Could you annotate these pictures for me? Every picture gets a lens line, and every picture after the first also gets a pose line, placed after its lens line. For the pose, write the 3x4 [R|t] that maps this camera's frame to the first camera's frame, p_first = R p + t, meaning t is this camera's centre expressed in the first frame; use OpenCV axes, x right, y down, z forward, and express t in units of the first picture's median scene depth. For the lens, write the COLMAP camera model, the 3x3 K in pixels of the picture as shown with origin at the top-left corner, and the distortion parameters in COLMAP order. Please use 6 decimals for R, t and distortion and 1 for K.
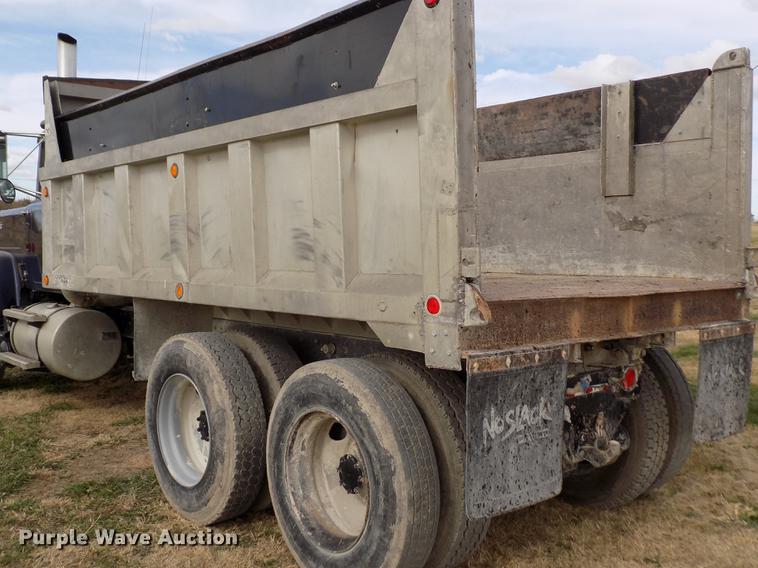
lens RADIAL K [[800.8, 0, 376.8], [0, 800.8, 276.9], [0, 0, 1]] dist [-0.002433, 0.000000]
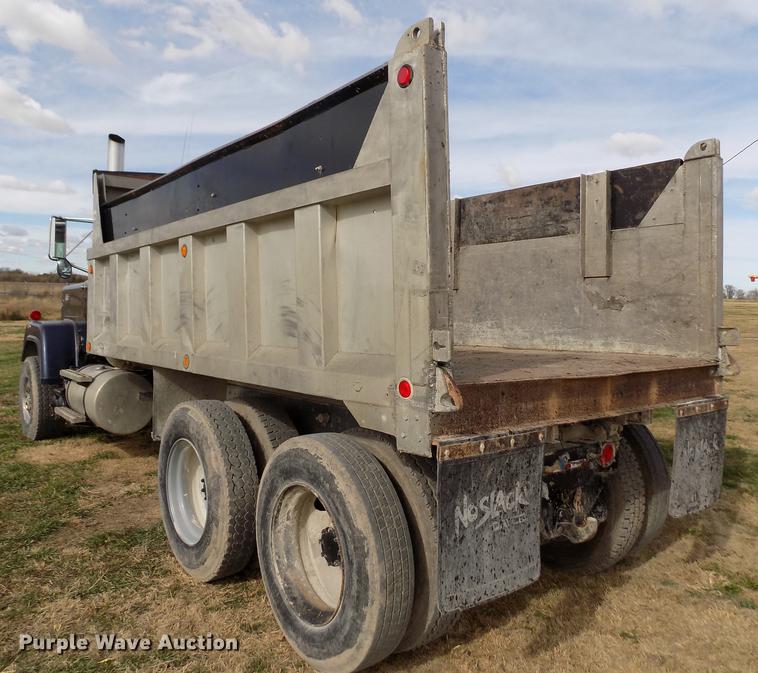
lens RADIAL K [[650.1, 0, 370.4], [0, 650.1, 311.1], [0, 0, 1]] dist [-0.072923, 0.074068]
pose [[0.998901, 0.009656, -0.045858, 0.047566], [-0.011646, 0.998993, -0.043333, -0.017700], [0.045394, 0.043820, 0.998008, 0.154195]]
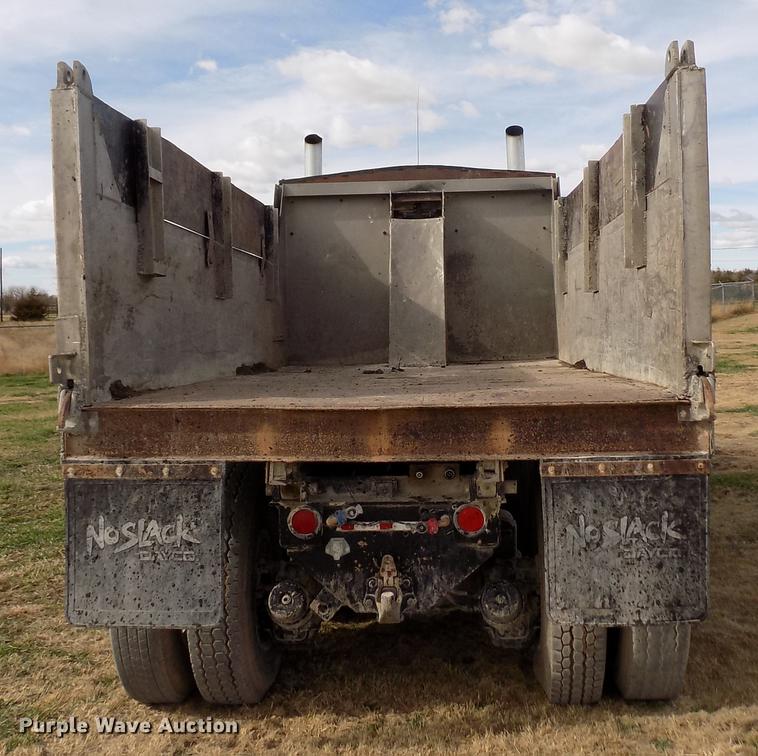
lens RADIAL K [[969.8, 0, 376.6], [0, 969.8, 292.3], [0, 0, 1]] dist [-0.061429, 0.000000]
pose [[0.708501, -0.043849, -0.704346, 0.920449], [-0.004753, 0.997749, -0.066895, -0.025562], [0.705694, 0.050743, 0.706697, 0.289980]]
